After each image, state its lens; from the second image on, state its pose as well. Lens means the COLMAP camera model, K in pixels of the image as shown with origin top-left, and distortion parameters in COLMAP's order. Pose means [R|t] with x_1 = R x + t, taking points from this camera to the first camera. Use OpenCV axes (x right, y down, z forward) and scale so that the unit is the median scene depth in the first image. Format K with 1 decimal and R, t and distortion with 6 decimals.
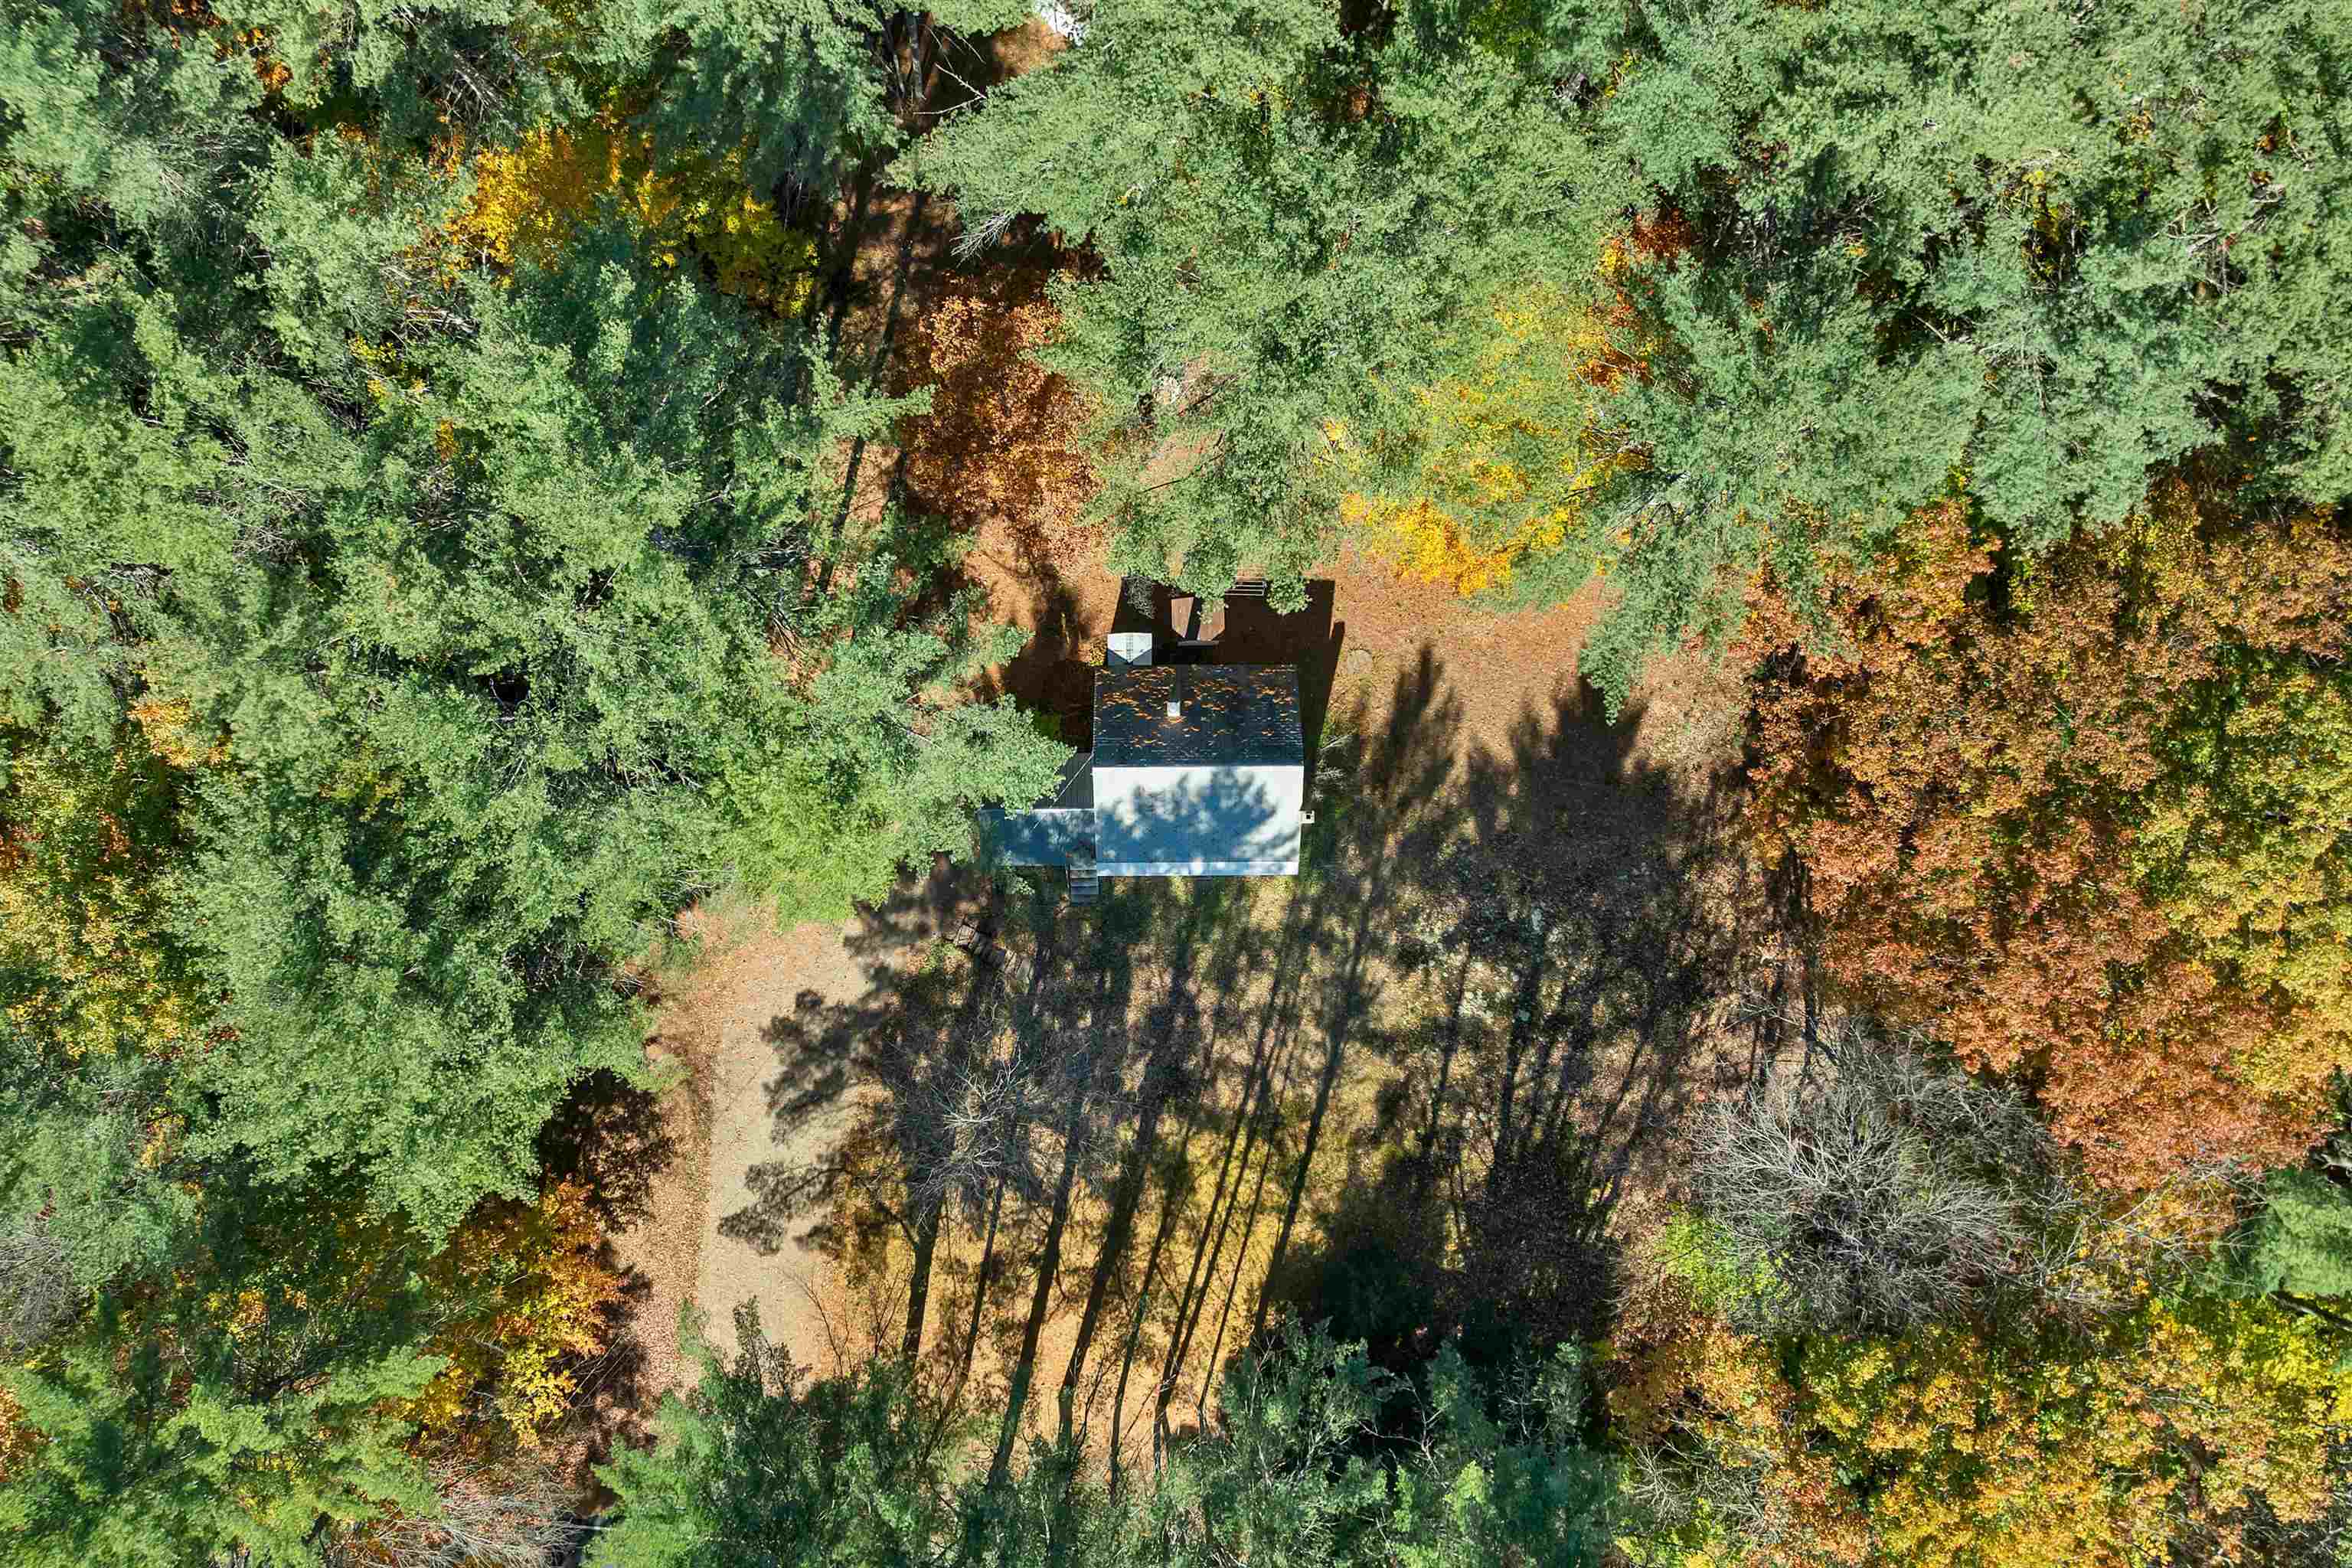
lens RADIAL K [[1715.7, 0, 1152.2], [0, 1715.7, 791.8], [0, 0, 1]] dist [-0.021936, -0.044423]
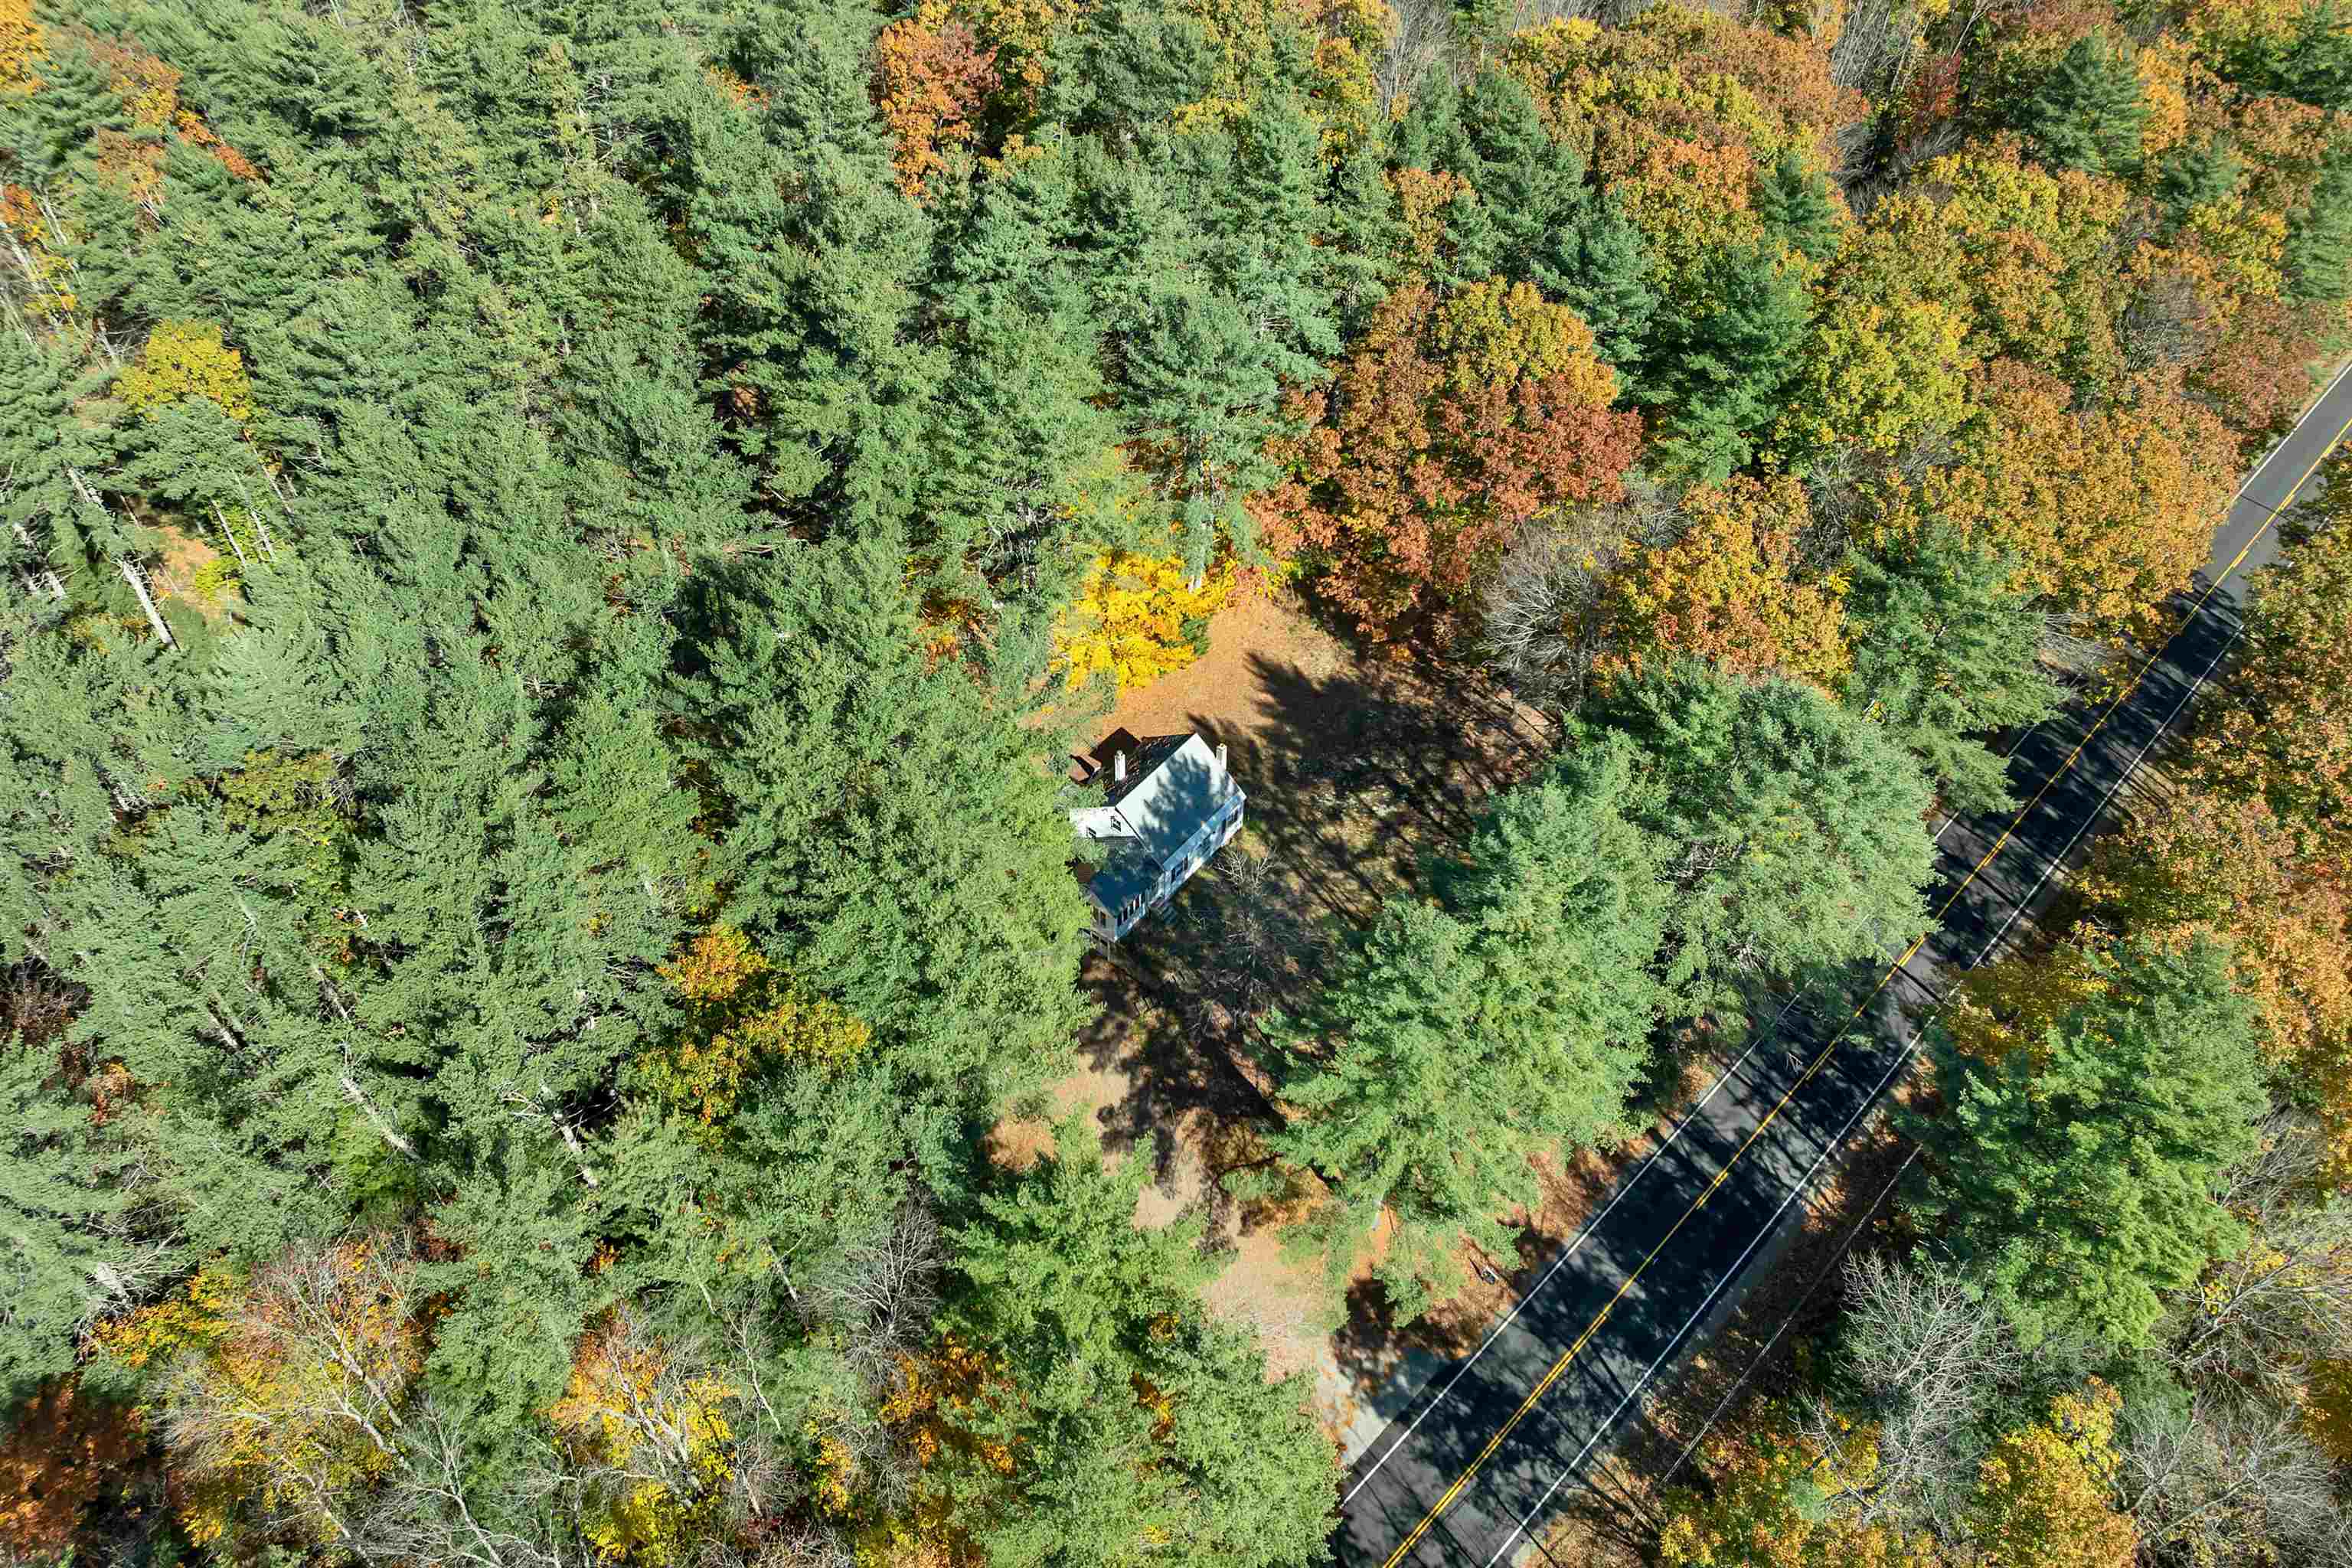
lens RADIAL K [[1712.4, 0, 1159.5], [0, 1712.4, 797.8], [0, 0, 1]] dist [-0.036960, -0.002463]
pose [[0.633656, -0.569446, 0.523652, -0.805121], [0.773148, 0.489656, -0.403087, 0.628680], [-0.026874, 0.660279, 0.750539, -0.198039]]
